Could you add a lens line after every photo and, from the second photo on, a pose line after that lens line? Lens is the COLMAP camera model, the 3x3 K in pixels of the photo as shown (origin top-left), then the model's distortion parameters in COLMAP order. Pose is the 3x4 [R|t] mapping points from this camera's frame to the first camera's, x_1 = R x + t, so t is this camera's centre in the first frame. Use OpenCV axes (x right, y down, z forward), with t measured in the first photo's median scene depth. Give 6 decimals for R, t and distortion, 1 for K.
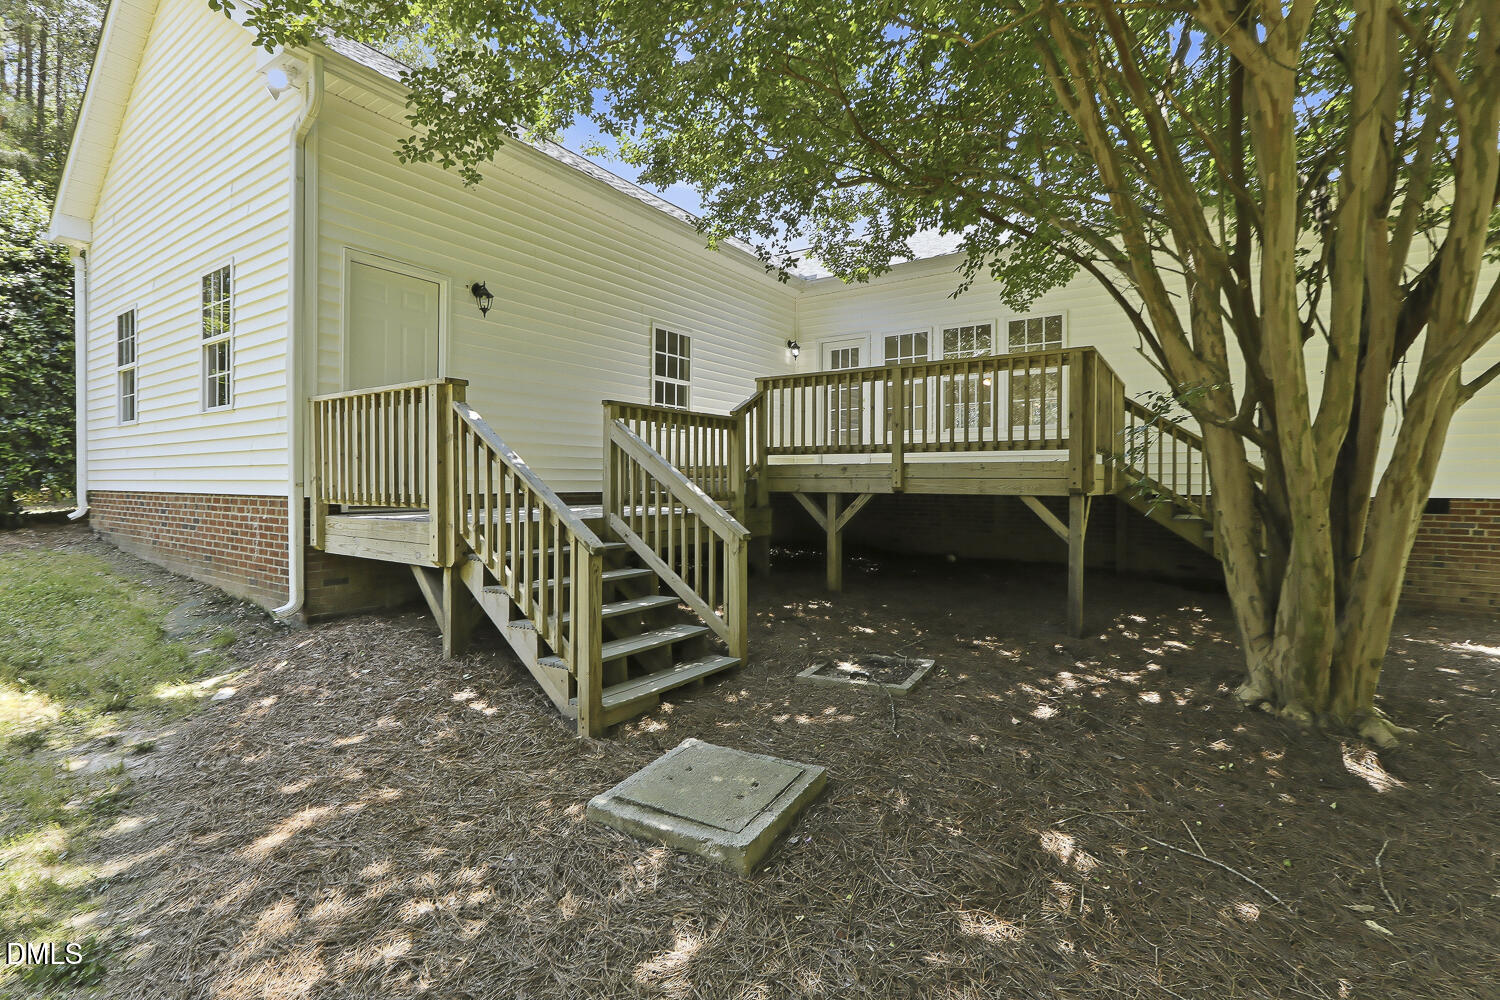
lens RADIAL K [[679.3, 0, 748.6], [0, 679.3, 487.8], [0, 0, 1]] dist [-0.006607, -0.000146]
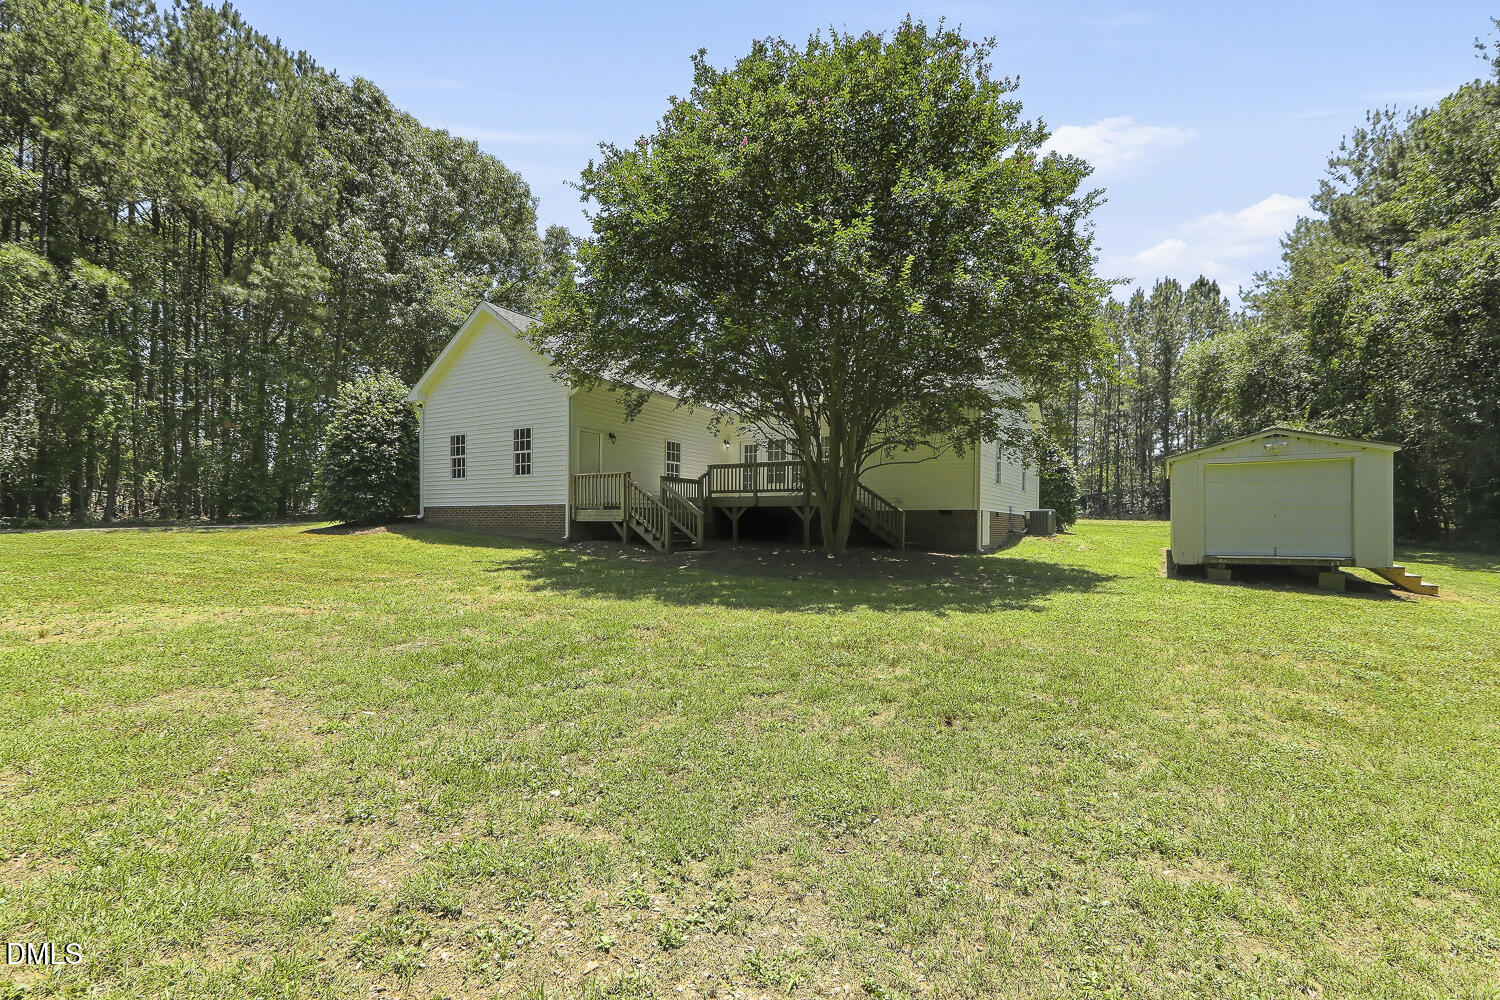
lens RADIAL K [[686.5, 0, 751.3], [0, 686.5, 526.0], [0, 0, 1]] dist [-0.012822, -0.000125]
pose [[0.998042, 0.003101, 0.062470, 0.017139], [-0.002688, 0.999974, -0.006688, 0.114847], [-0.062489, 0.006507, 0.998024, -1.996974]]
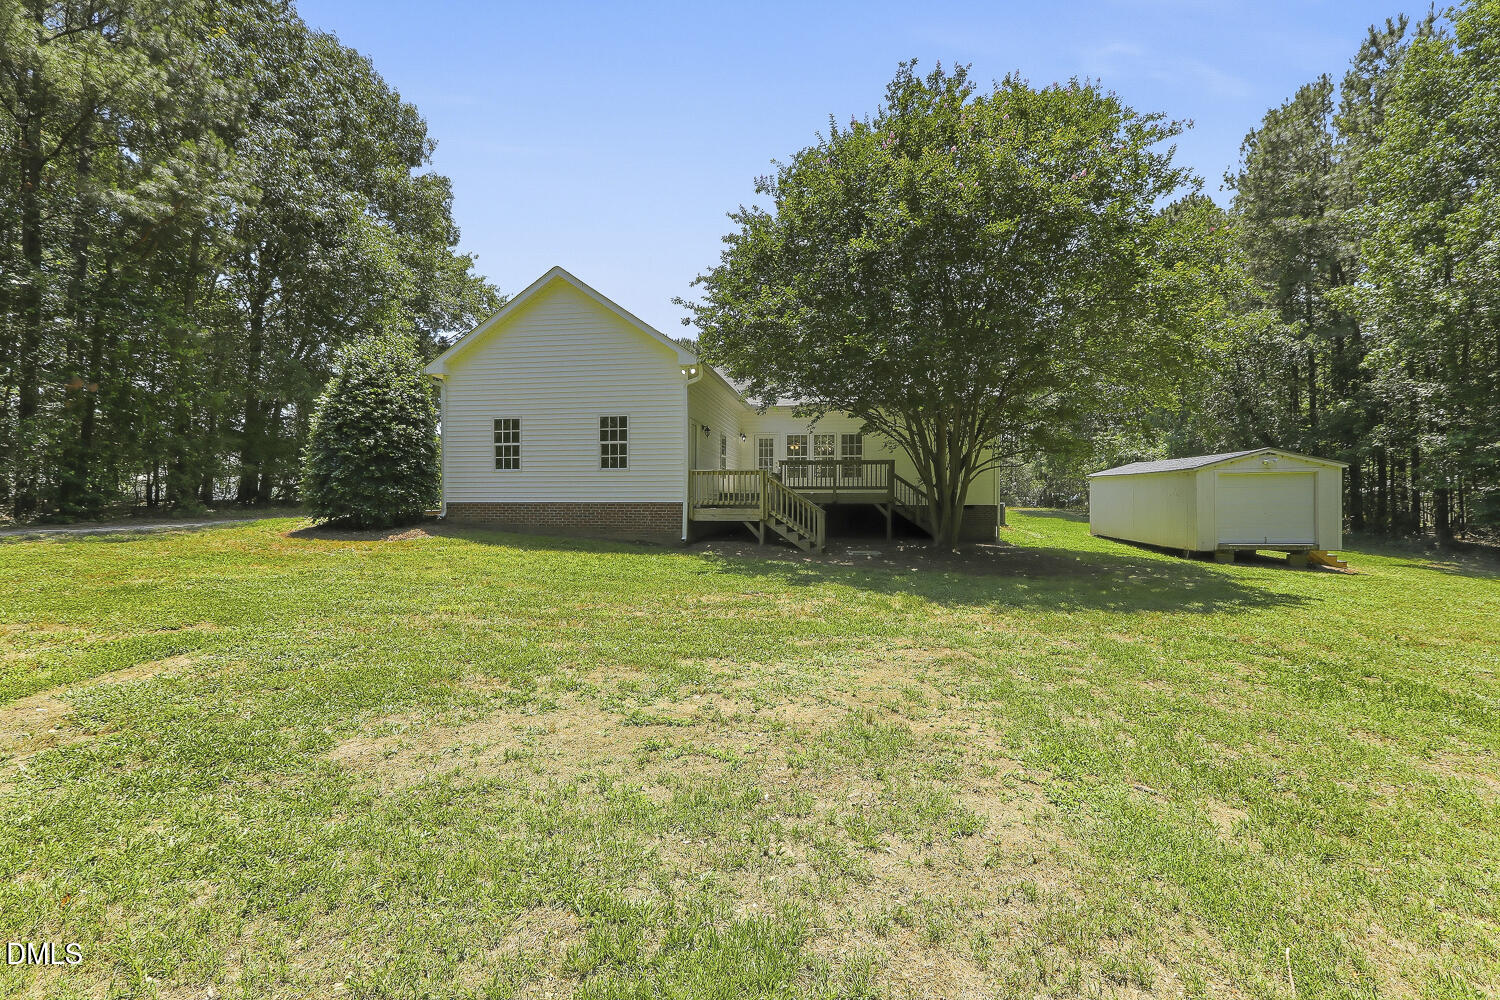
lens RADIAL K [[671.4, 0, 750.0], [0, 671.4, 500.0], [0, 0, 1]] dist [-0.003719, -0.000213]
pose [[0.900670, 0.003207, 0.434493, -1.425273], [0.004491, 0.999851, -0.016689, 0.043976], [-0.434481, 0.016982, 0.900521, -1.532261]]
